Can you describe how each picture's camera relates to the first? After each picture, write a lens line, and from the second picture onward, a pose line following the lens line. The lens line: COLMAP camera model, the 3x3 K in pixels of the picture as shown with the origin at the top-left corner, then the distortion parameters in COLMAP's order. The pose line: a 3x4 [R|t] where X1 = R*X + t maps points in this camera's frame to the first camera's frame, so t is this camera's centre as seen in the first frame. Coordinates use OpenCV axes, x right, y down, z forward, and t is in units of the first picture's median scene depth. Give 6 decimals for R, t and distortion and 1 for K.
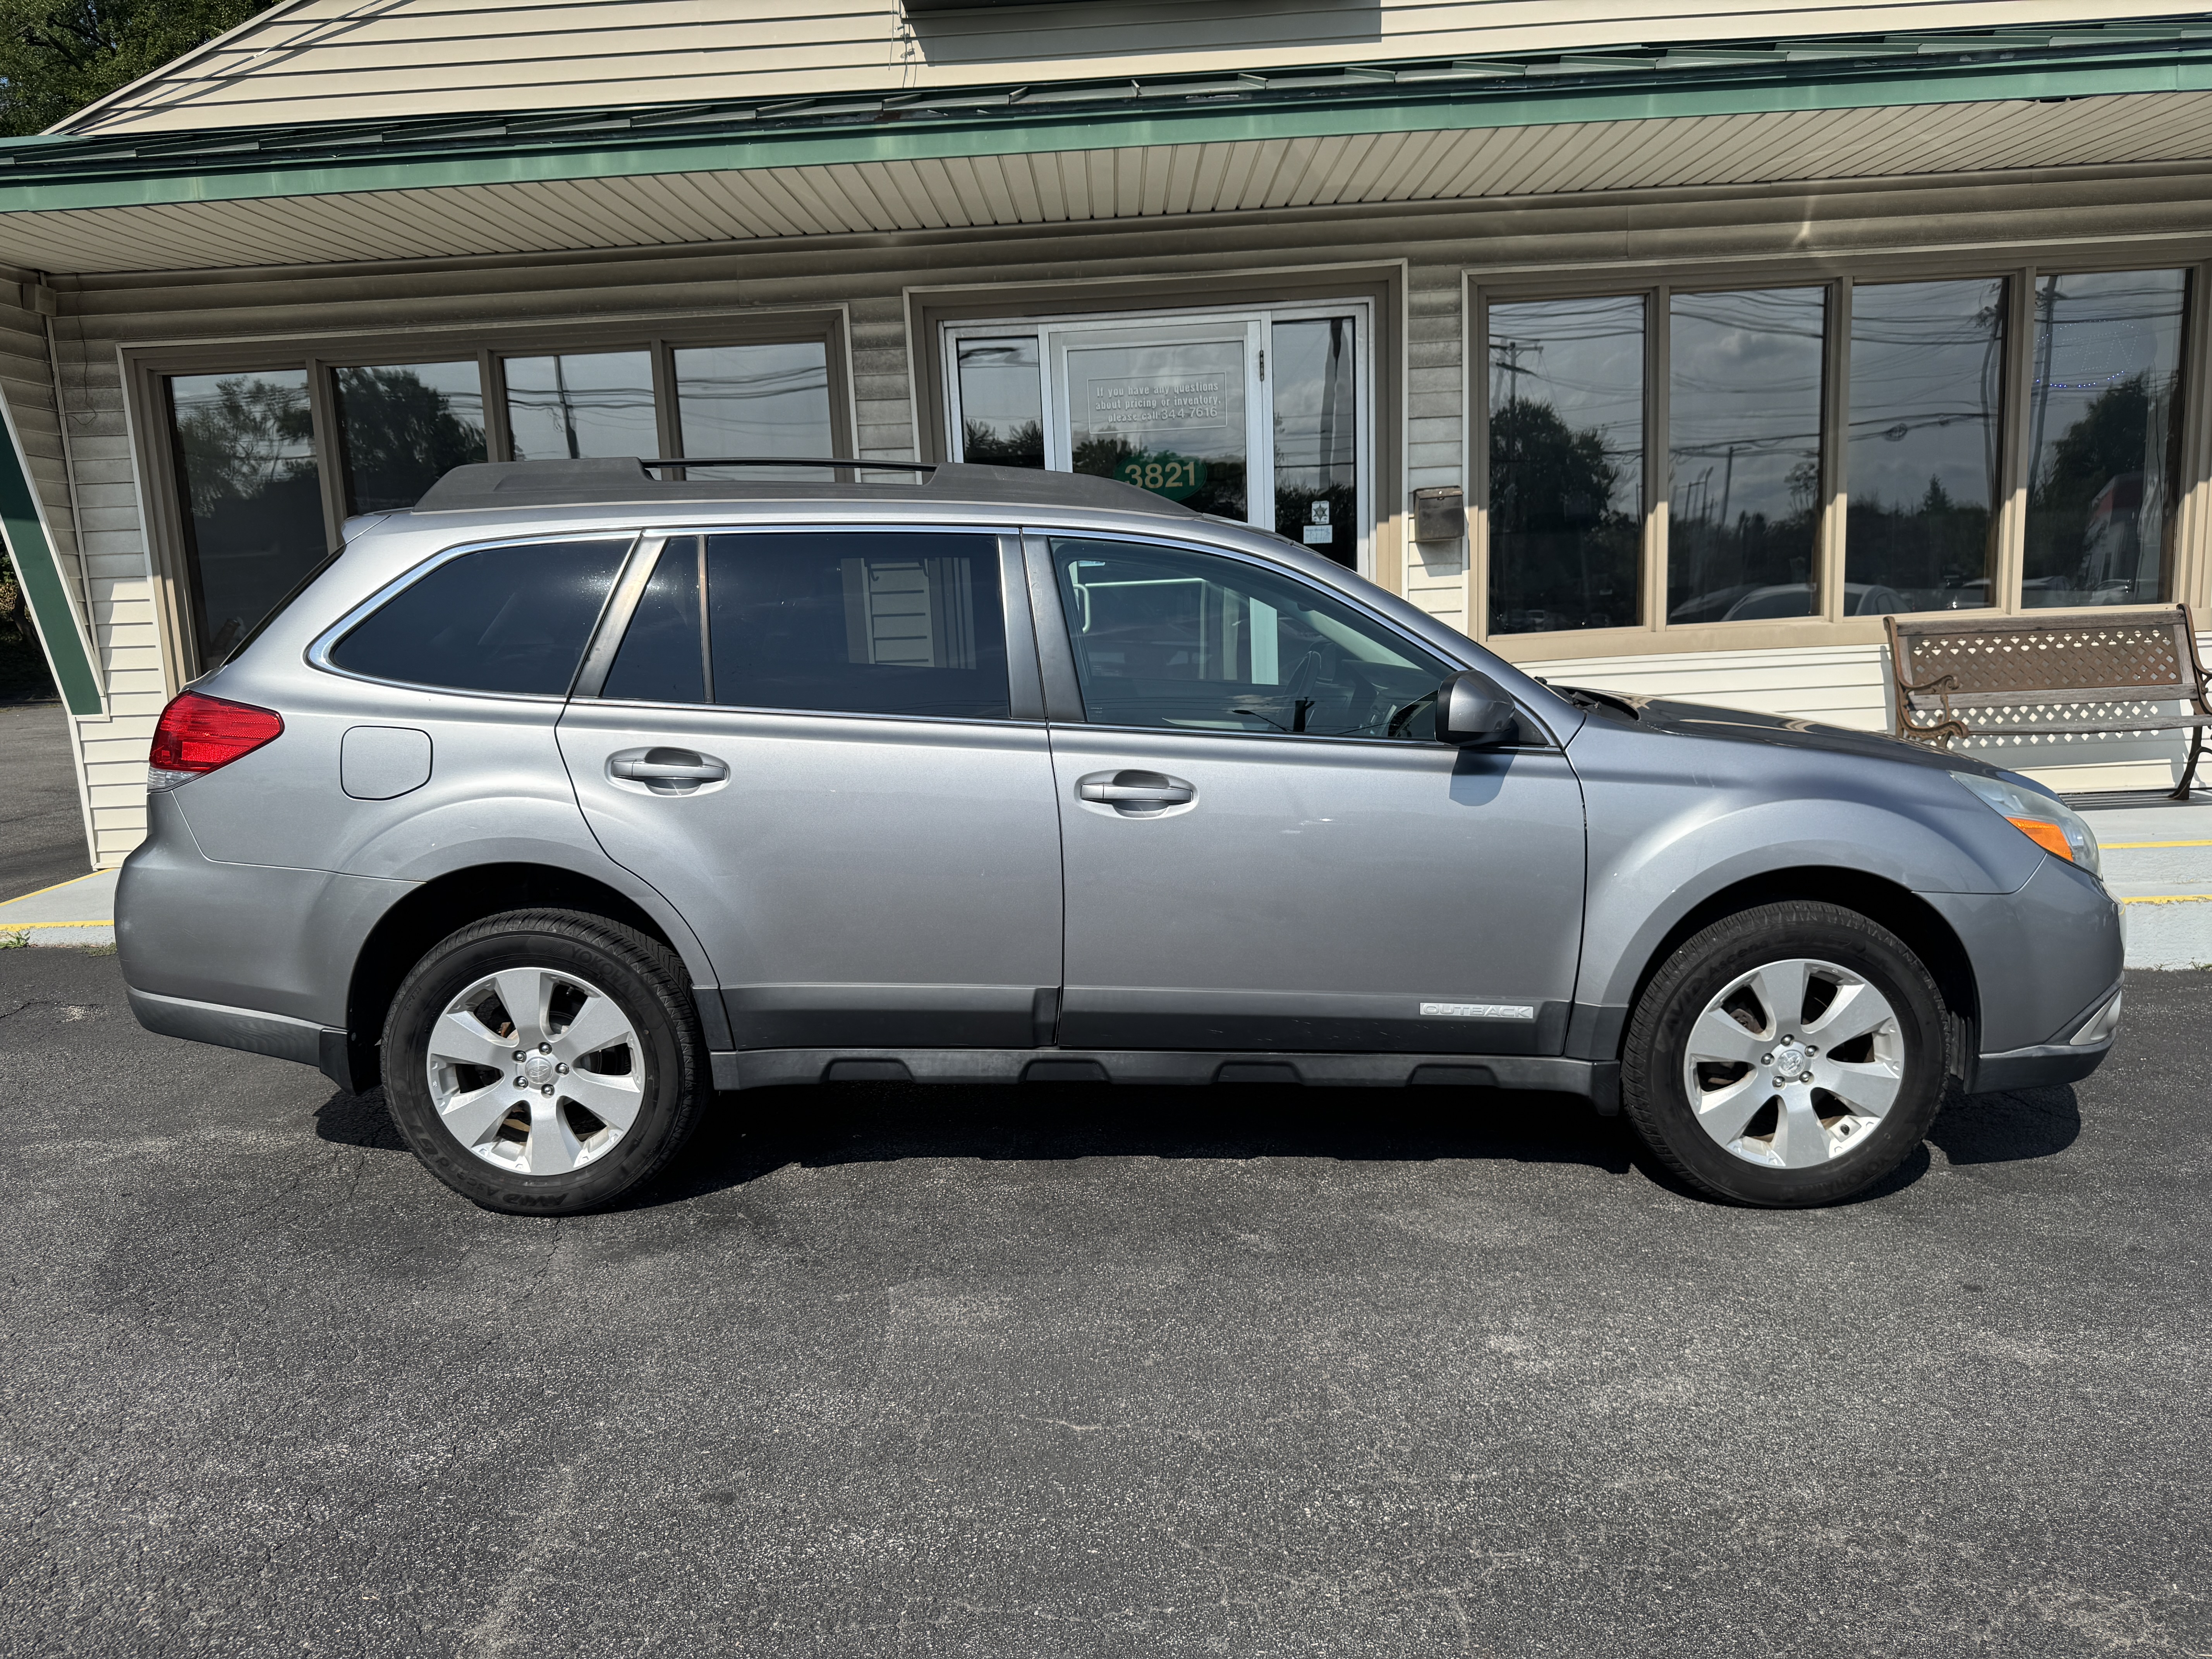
lens RADIAL K [[1447.8, 0, 1105.3], [0, 1447.8, 839.9], [0, 0, 1]] dist [0.076812, -0.090968]
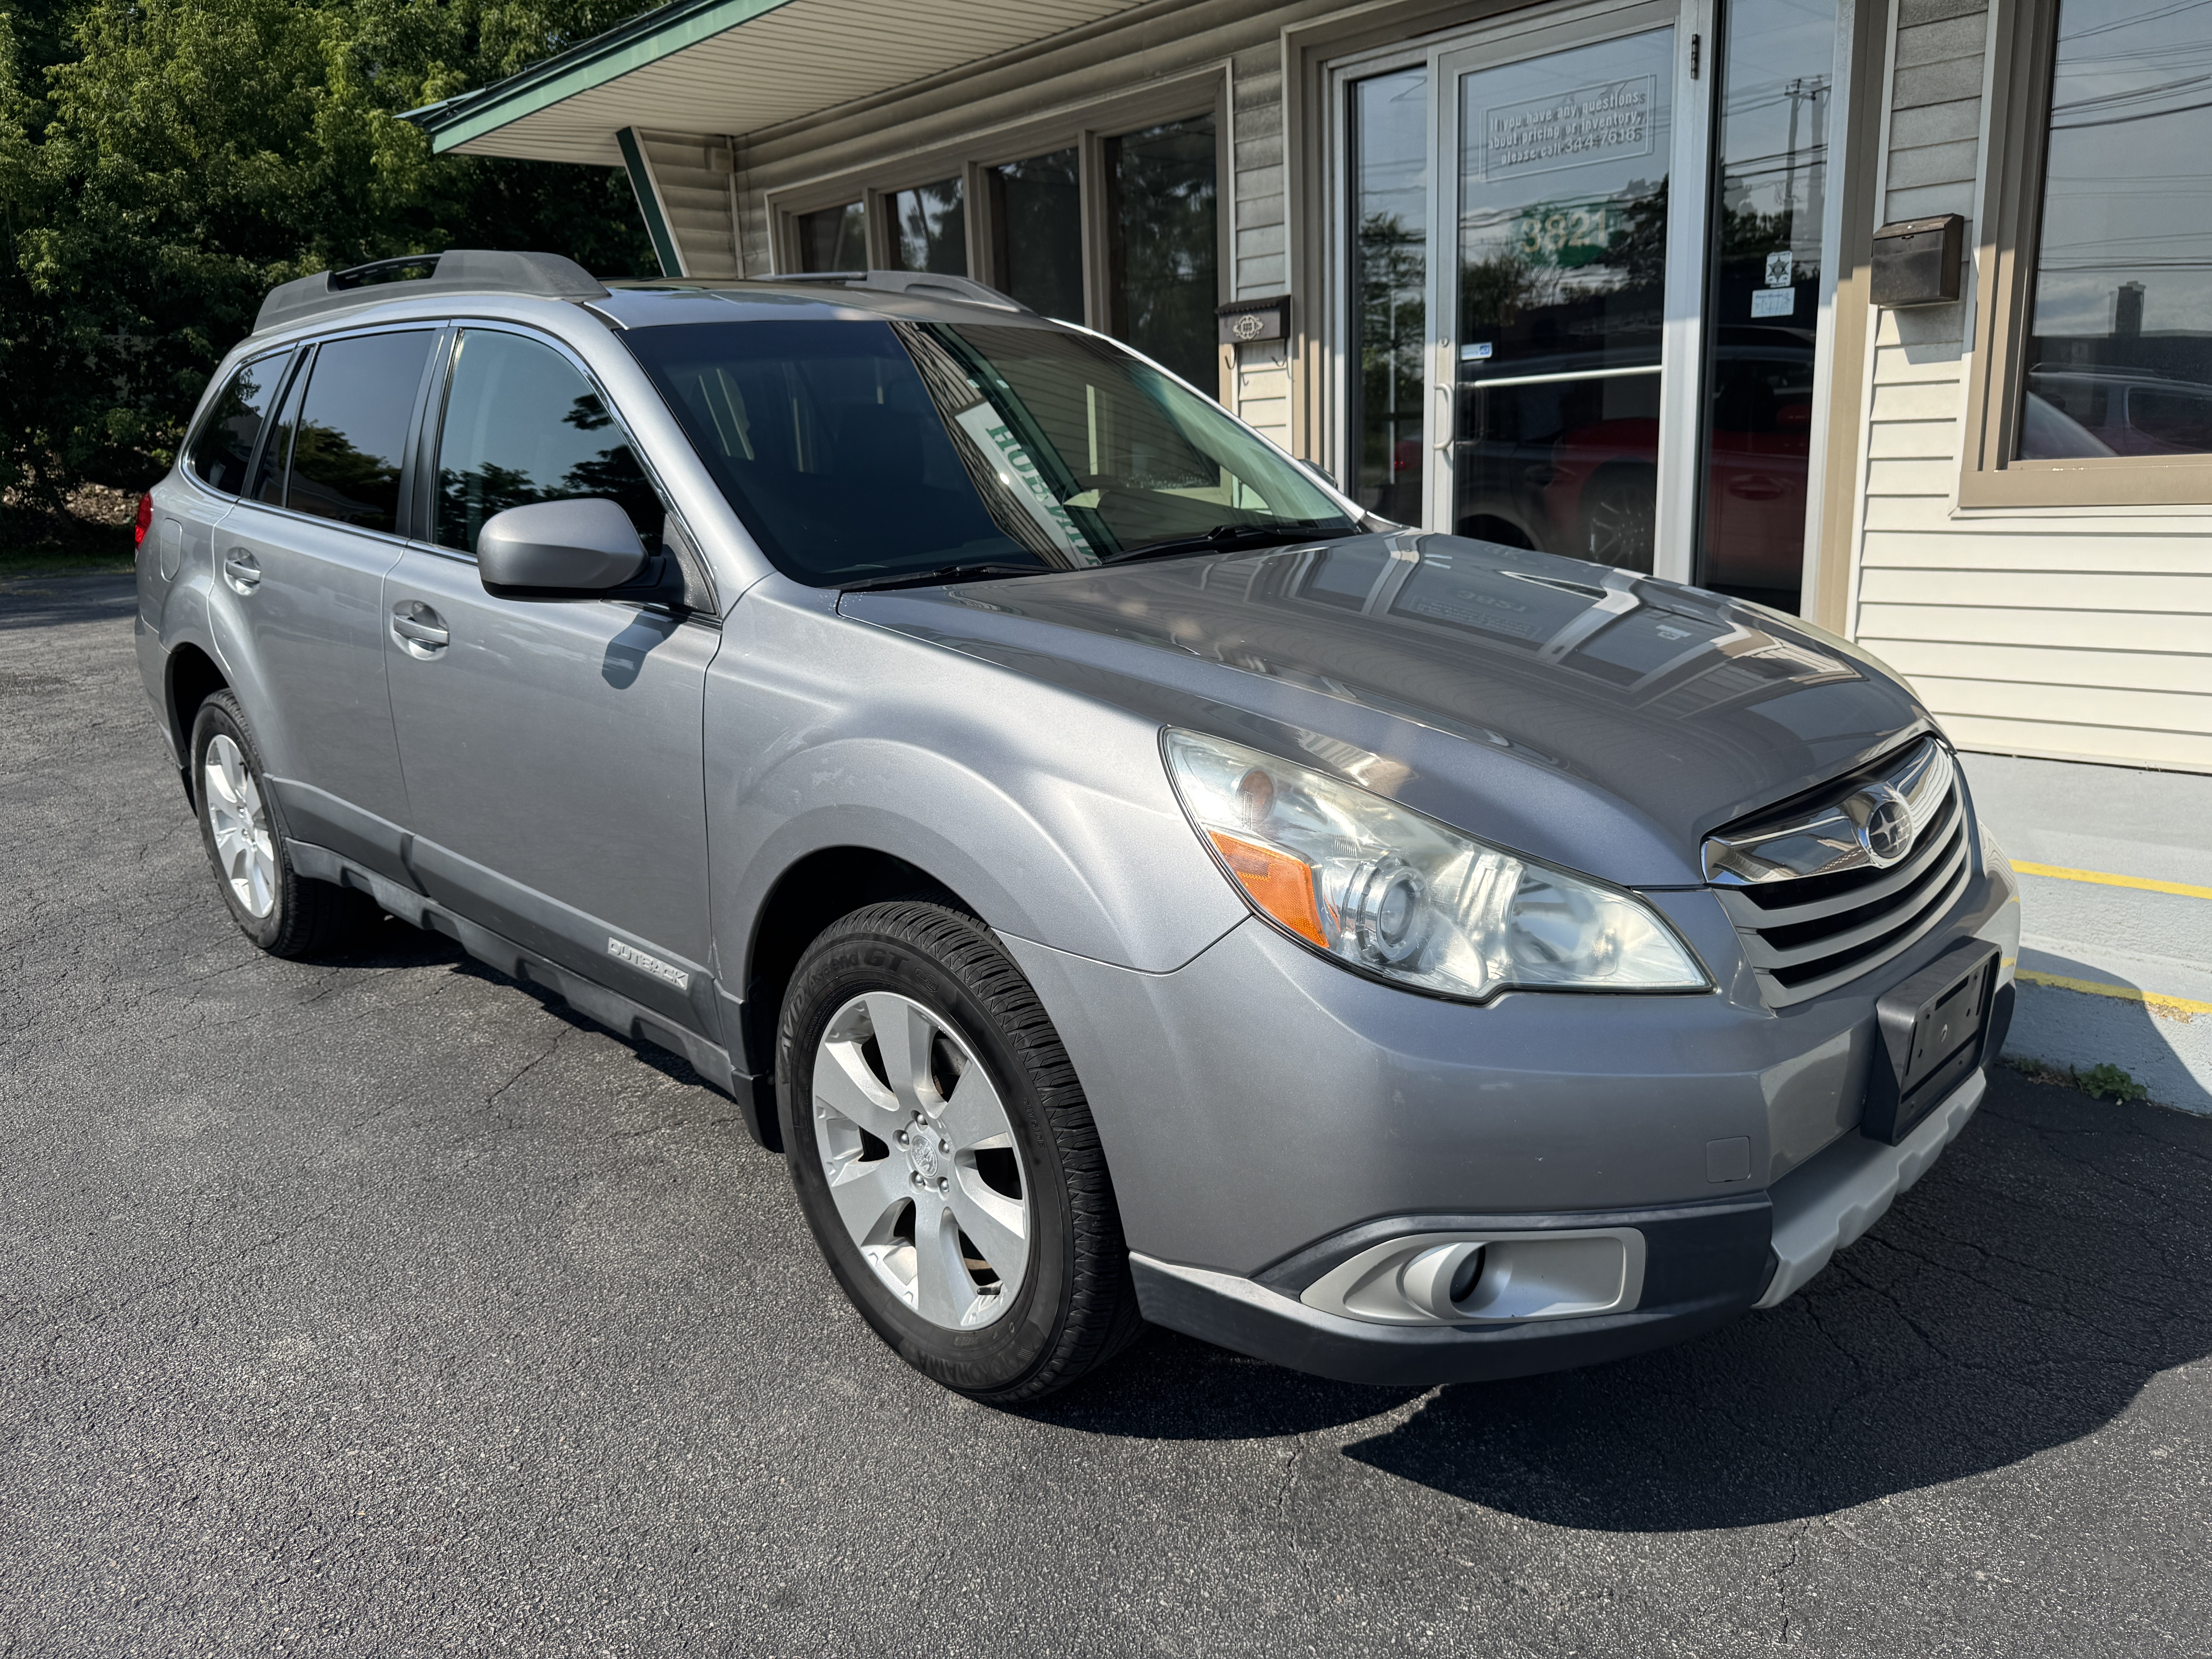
lens RADIAL K [[1528.5, 0, 1145.5], [0, 1528.5, 802.6], [0, 0, 1]] dist [0.026001, -0.051485]
pose [[0.734849, 0.163523, -0.658222, 0.452287], [-0.106232, 0.986272, 0.126422, -0.042593], [0.669859, -0.022977, 0.742133, 0.283589]]
